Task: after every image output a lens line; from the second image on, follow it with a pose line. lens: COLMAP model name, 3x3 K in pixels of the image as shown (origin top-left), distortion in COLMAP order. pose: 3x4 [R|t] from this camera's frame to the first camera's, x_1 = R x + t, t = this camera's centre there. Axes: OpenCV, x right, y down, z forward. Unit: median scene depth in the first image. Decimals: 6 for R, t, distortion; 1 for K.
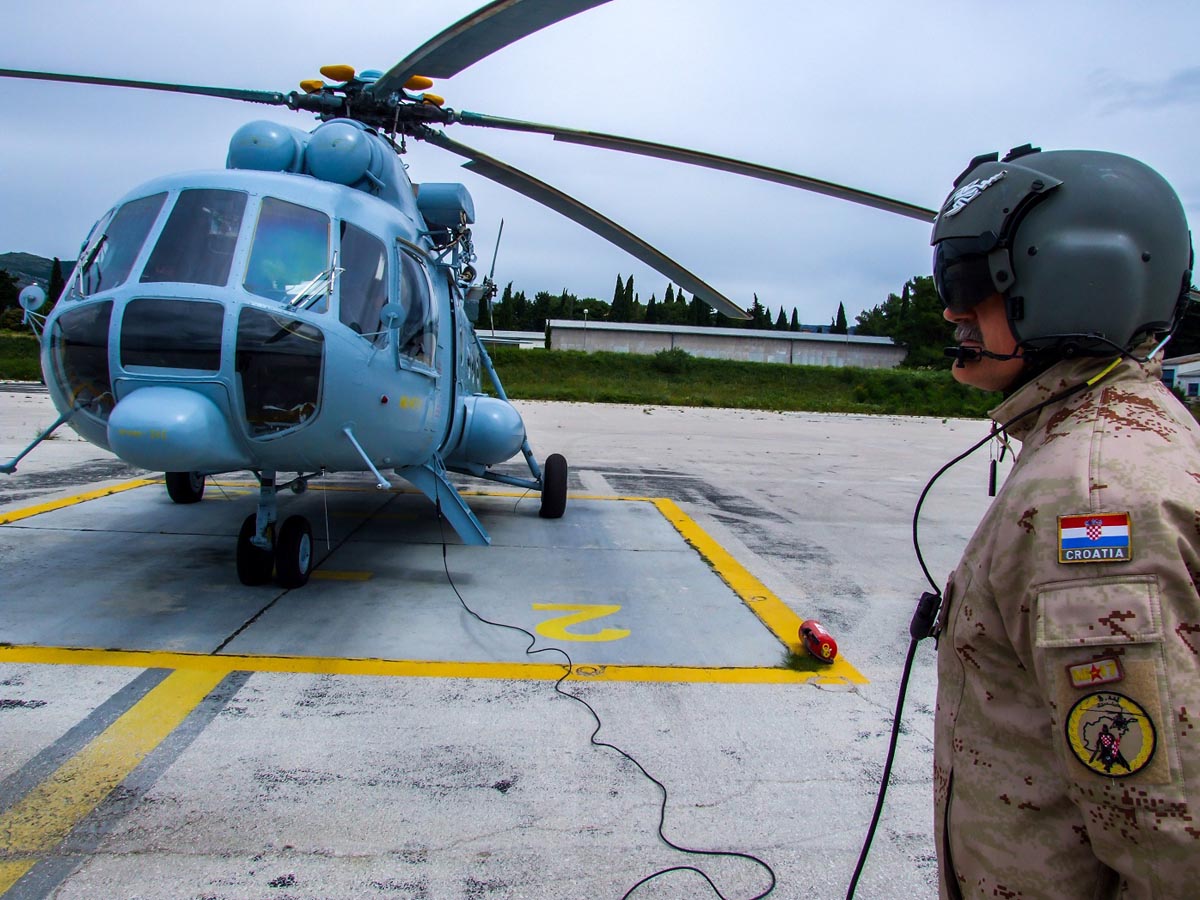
lens RADIAL K [[939.3, 0, 600.0], [0, 939.3, 450.0], [0, 0, 1]] dist [-0.011560, 0.000467]
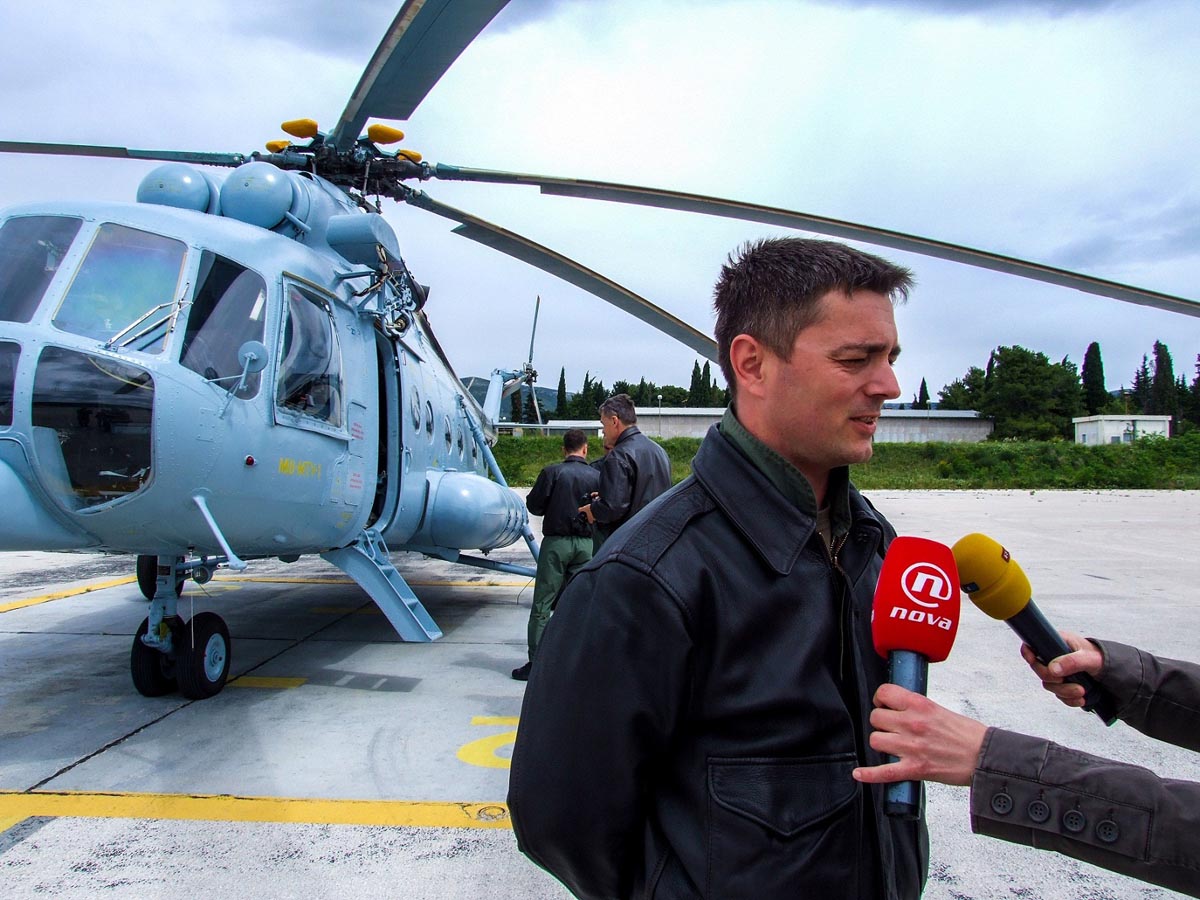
lens RADIAL K [[960.7, 0, 603.7], [0, 960.7, 375.9], [0, 0, 1]] dist [-0.069944, 0.071168]
pose [[0.996543, -0.041367, -0.072042, 0.084107], [0.028605, 0.985042, -0.169921, 0.013894], [0.077994, 0.167273, 0.982821, 0.120141]]
